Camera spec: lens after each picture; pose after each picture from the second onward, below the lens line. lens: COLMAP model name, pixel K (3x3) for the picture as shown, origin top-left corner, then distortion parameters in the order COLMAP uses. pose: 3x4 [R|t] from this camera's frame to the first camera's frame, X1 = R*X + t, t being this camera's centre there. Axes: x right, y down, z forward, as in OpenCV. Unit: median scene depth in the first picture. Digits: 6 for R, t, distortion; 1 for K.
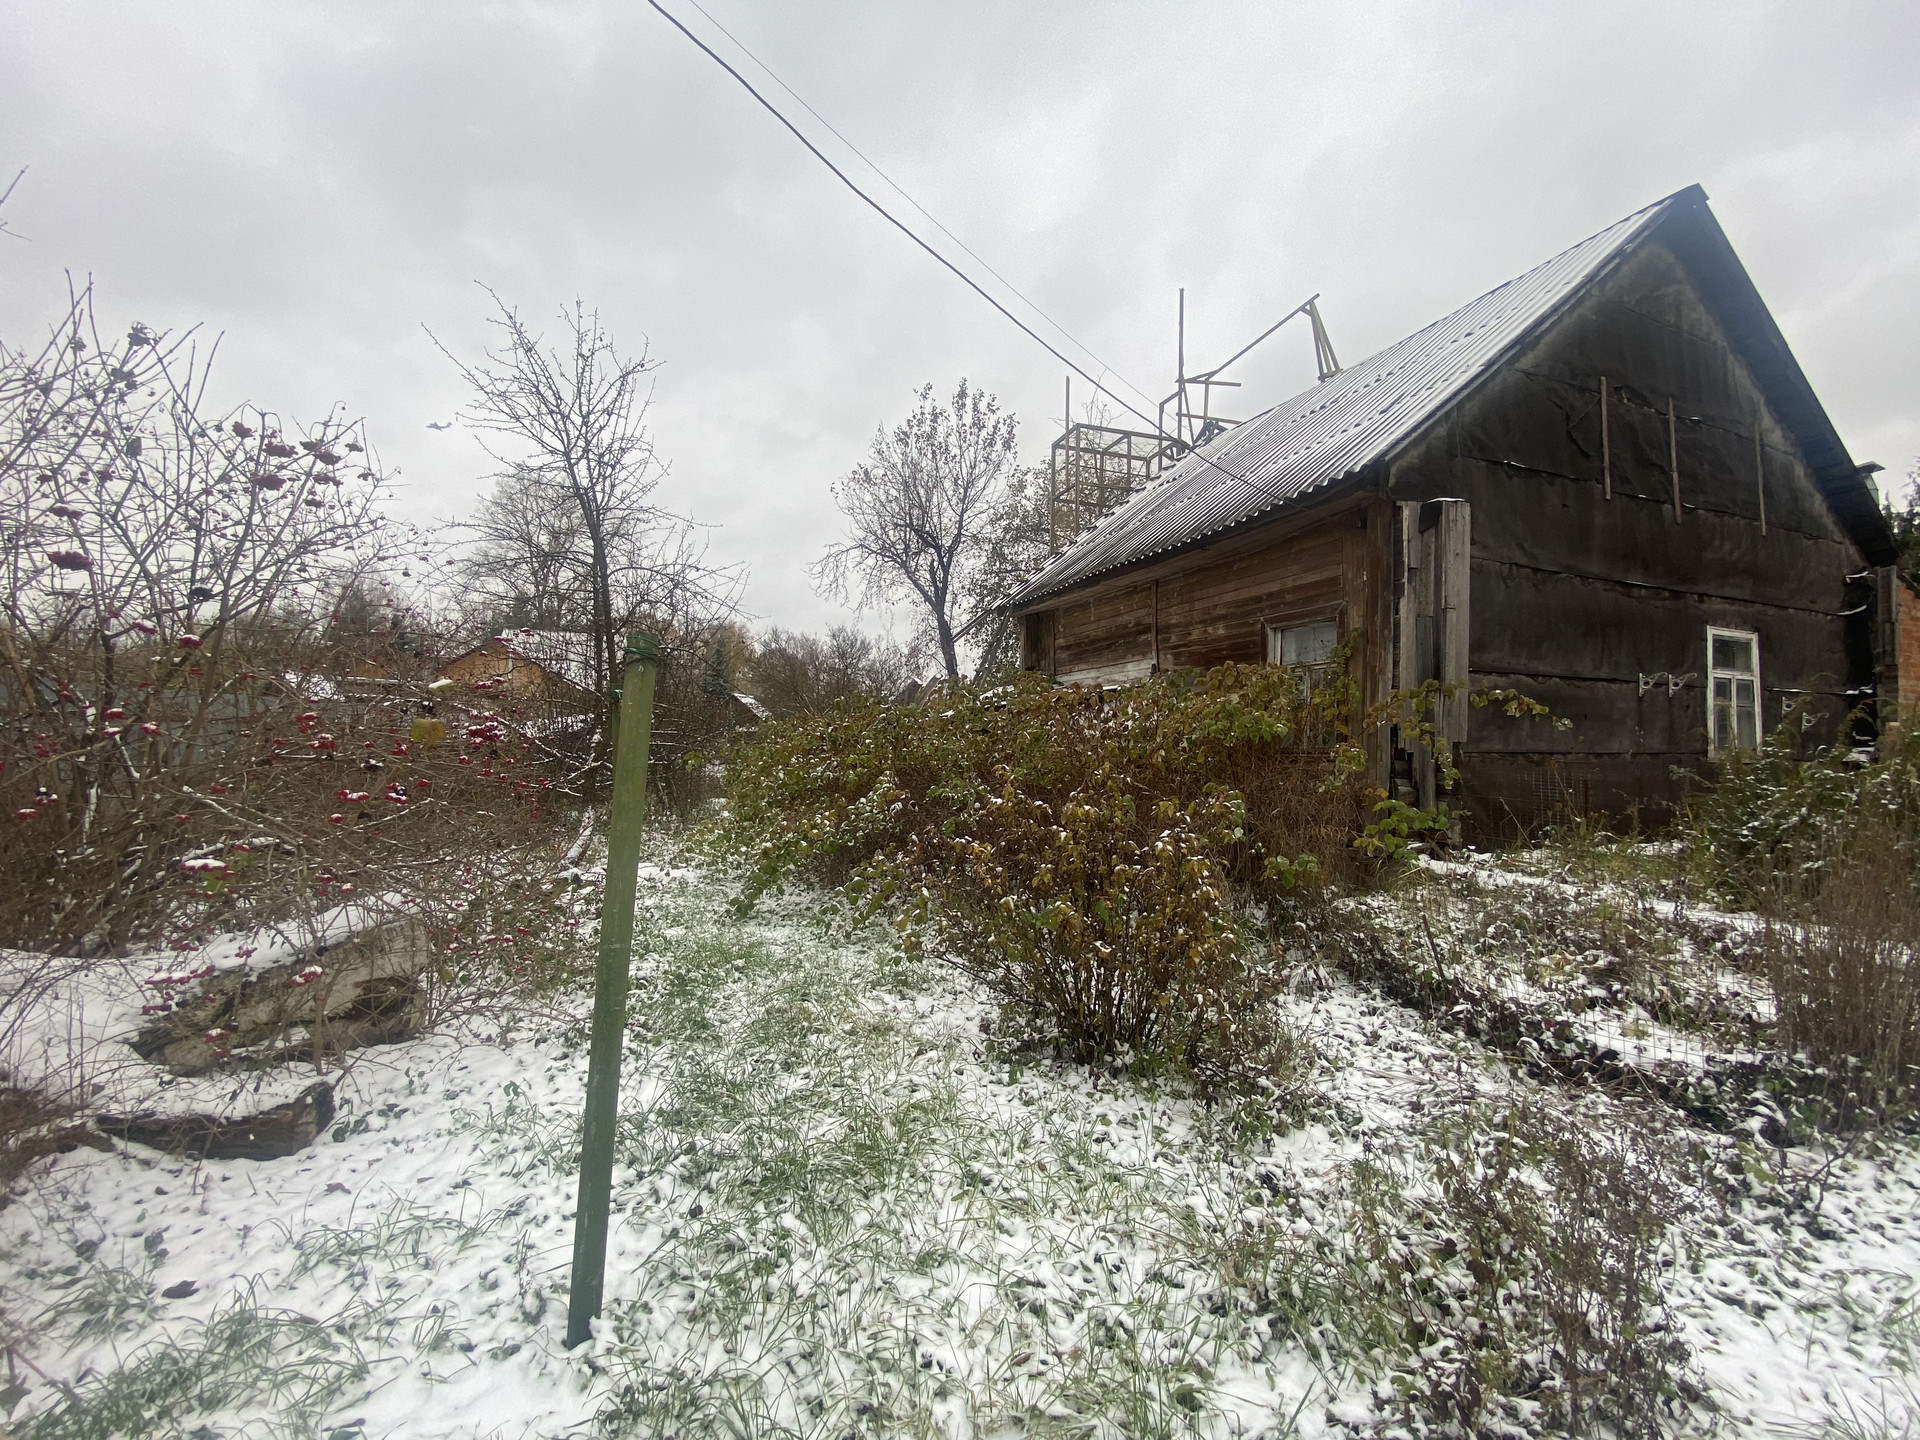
lens RADIAL K [[763.6, 0, 960.0], [0, 763.6, 720.0], [0, 0, 1]] dist [-0.000273, -0.000141]
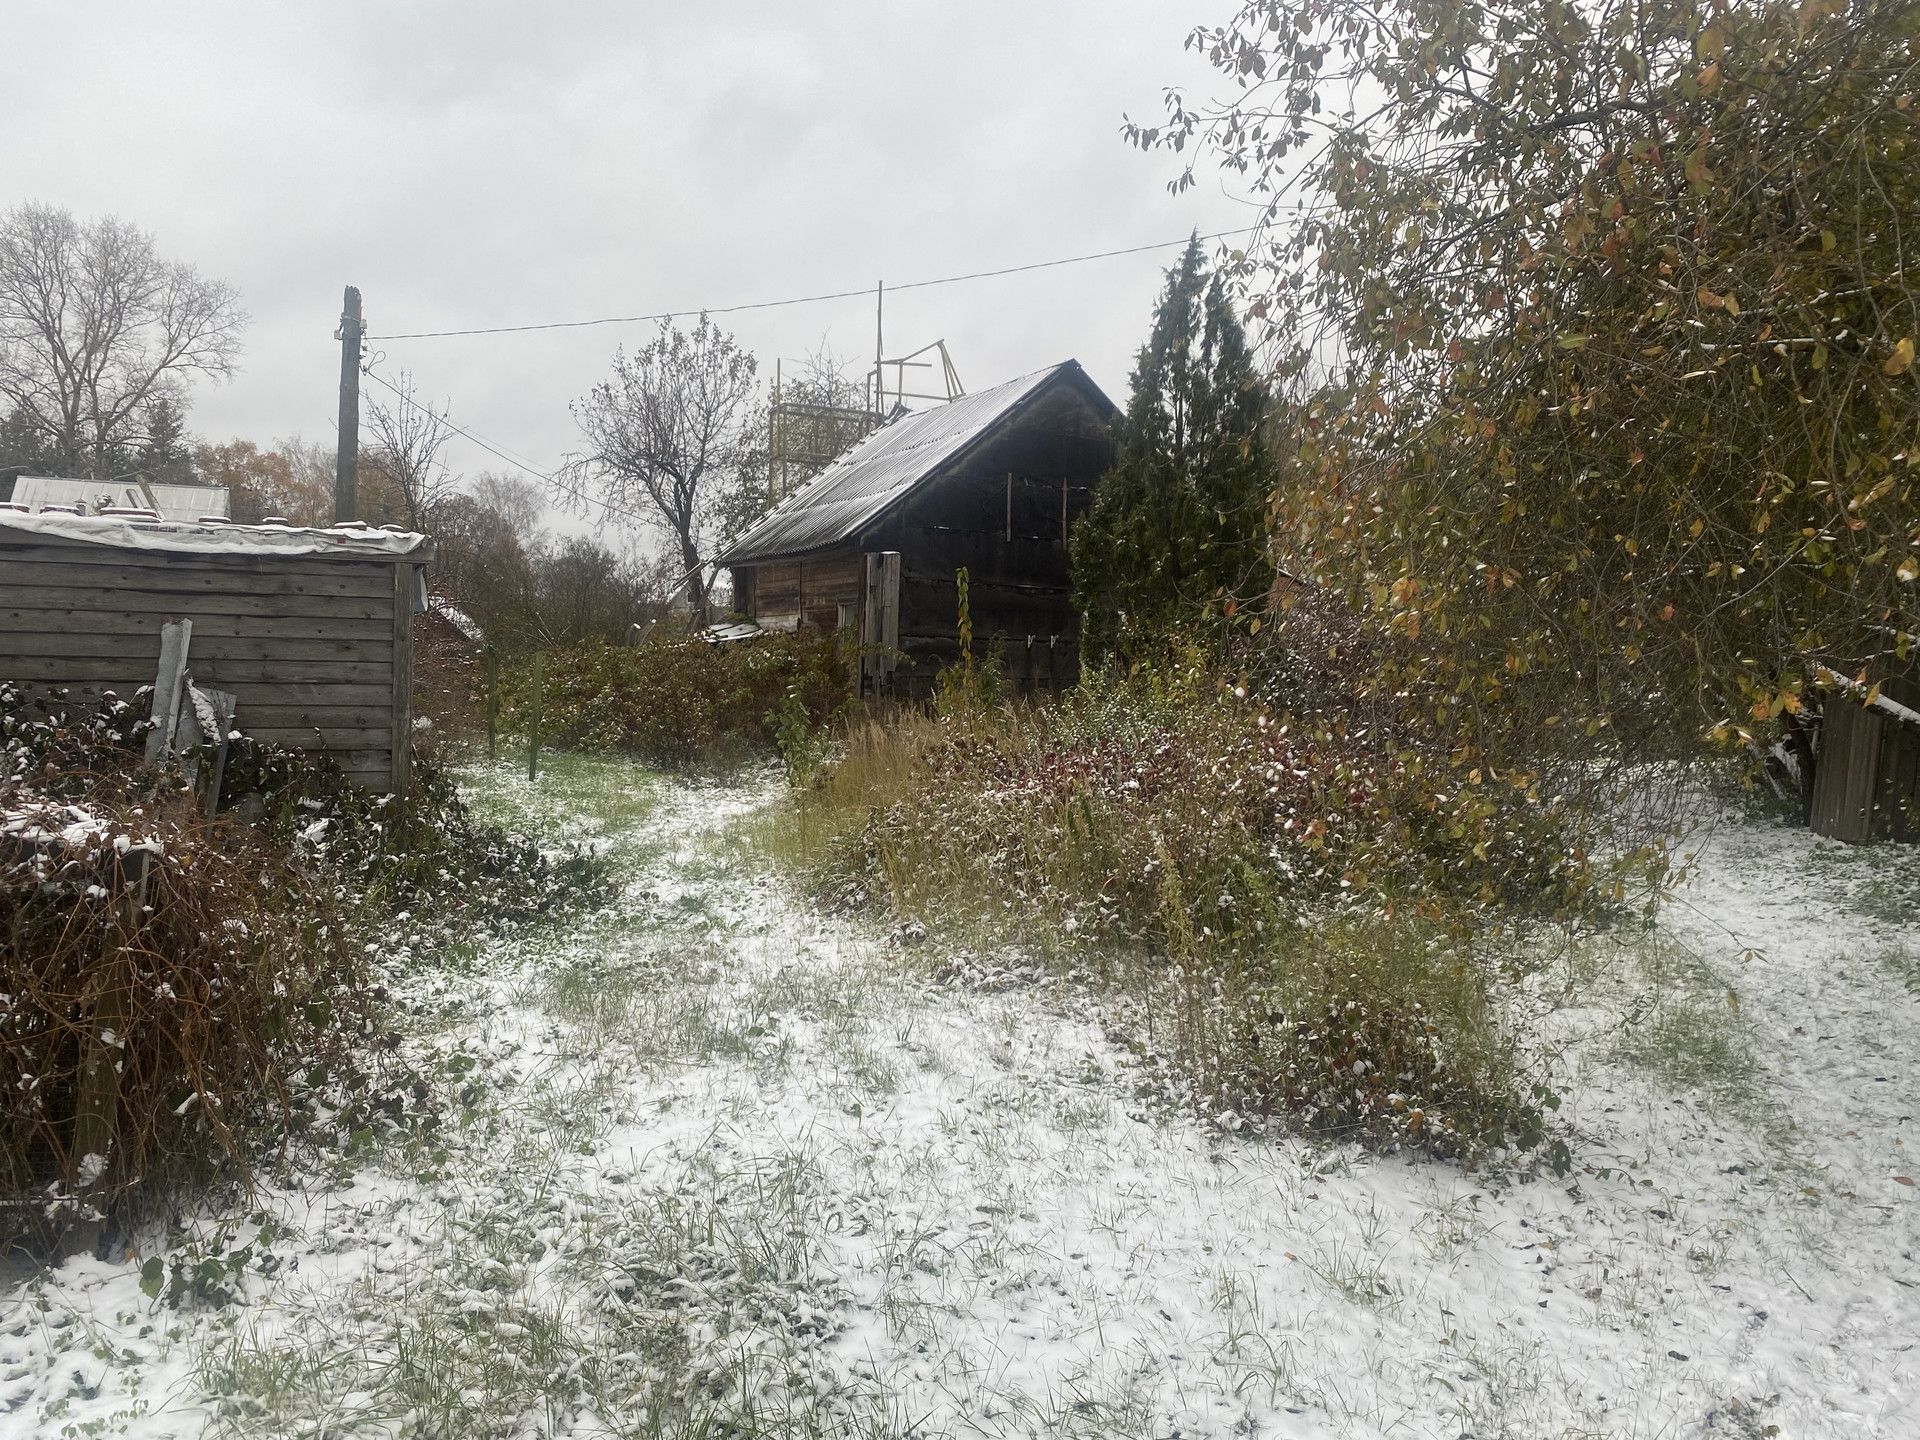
lens RADIAL K [[1462.5, 0, 956.8], [0, 1462.5, 728.9], [0, 0, 1]] dist [0.056253, -0.001637]
pose [[0.995093, 0.009957, 0.098443, 0.148772], [-0.016552, 0.997655, 0.066408, -0.027646], [-0.097551, -0.067712, 0.992924, -0.985507]]
